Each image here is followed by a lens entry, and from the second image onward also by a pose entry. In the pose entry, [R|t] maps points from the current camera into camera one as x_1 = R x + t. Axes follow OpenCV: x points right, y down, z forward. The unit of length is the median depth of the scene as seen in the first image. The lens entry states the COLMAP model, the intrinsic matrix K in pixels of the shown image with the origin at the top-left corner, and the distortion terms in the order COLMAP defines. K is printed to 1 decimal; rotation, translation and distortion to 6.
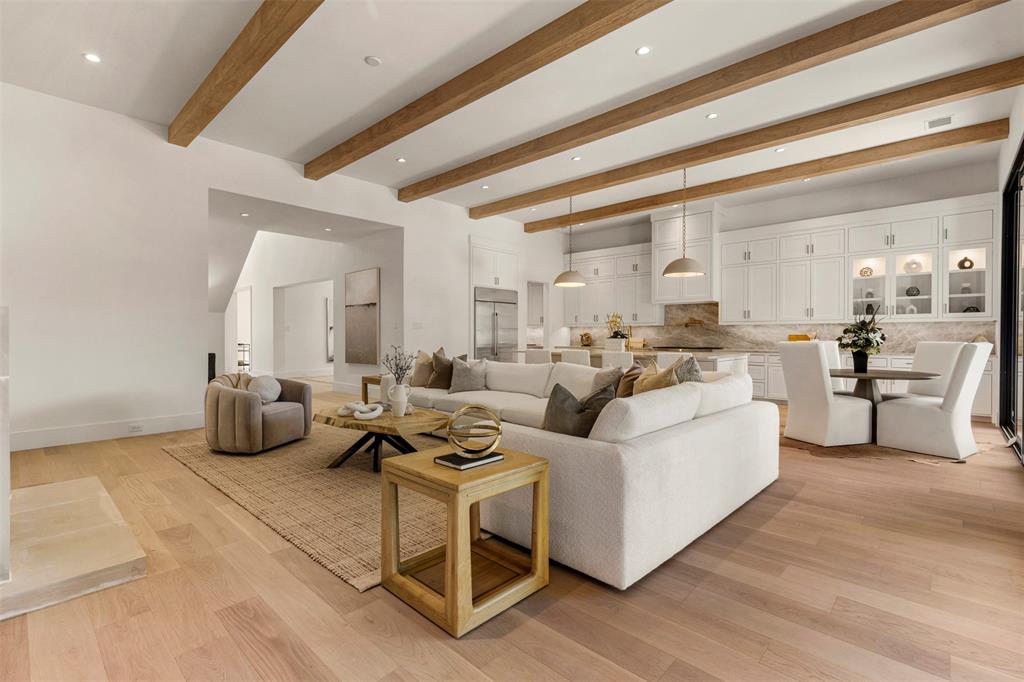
lens RADIAL K [[462.4, 0, 521.3], [0, 462.4, 341.8], [0, 0, 1]] dist [0.008101, 0.000258]
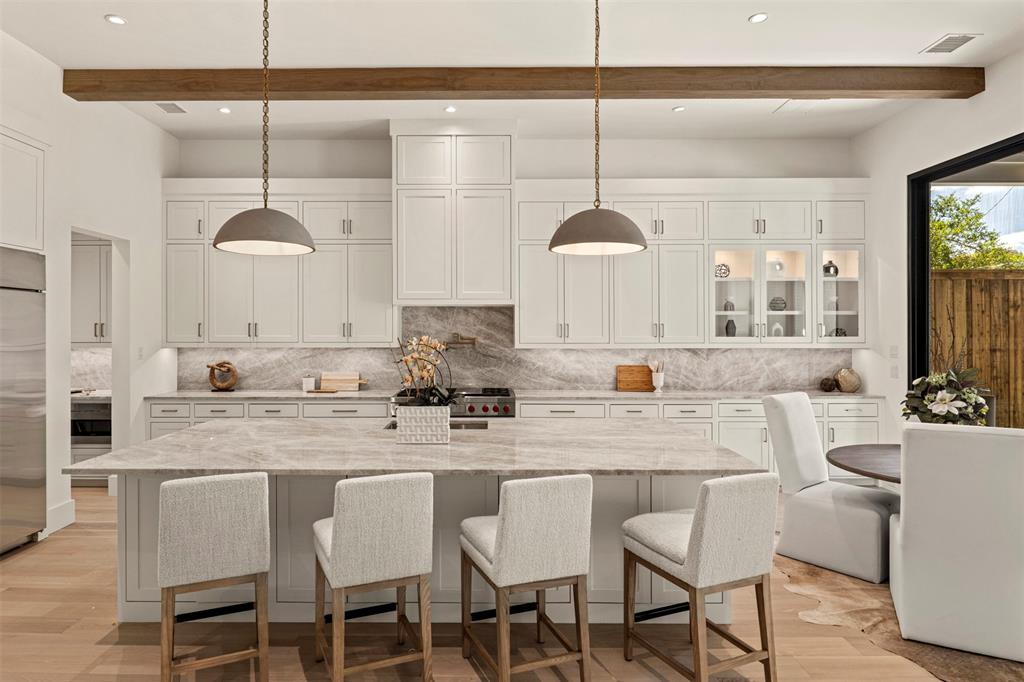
lens RADIAL K [[600.2, 0, 488.9], [0, 600.2, 339.0], [0, 0, 1]] dist [-0.003161, -0.004297]
pose [[0.748681, -0.008592, 0.662875, -0.063201], [0.009352, 0.999953, 0.002398, -0.049630], [-0.662865, 0.004404, 0.748726, 0.493647]]
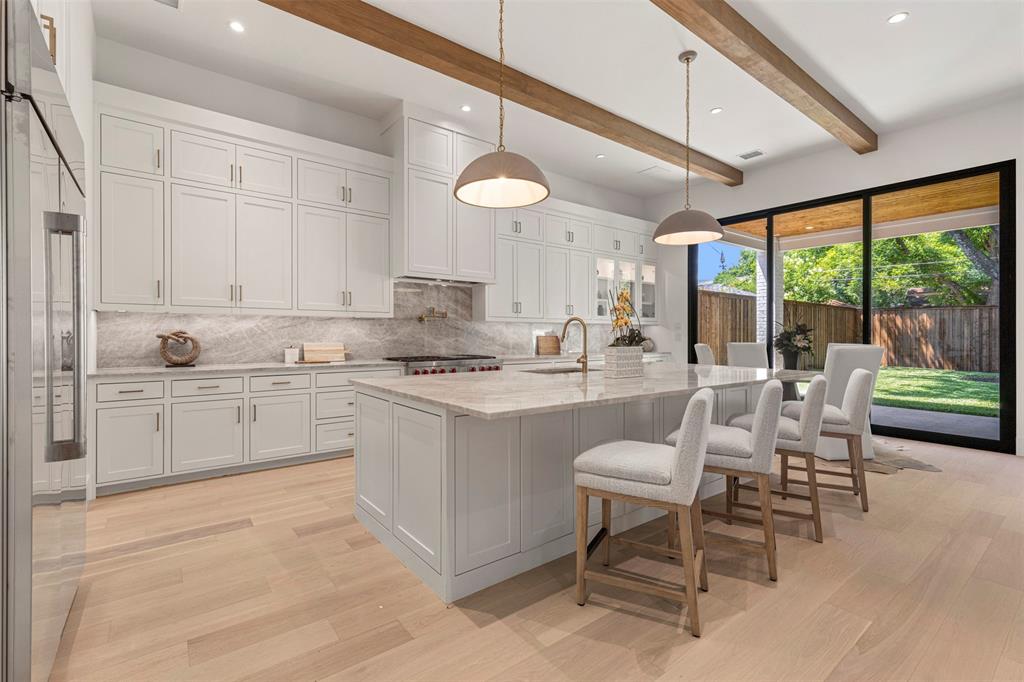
lens RADIAL K [[462.4, 0, 523.9], [0, 462.4, 336.5], [0, 0, 1]] dist [0.008101, 0.000258]
pose [[0.179565, -0.006993, 0.983721, -0.214594], [0.010384, 0.999932, 0.005213, -0.016881], [-0.983691, 0.009279, 0.179625, 0.828213]]
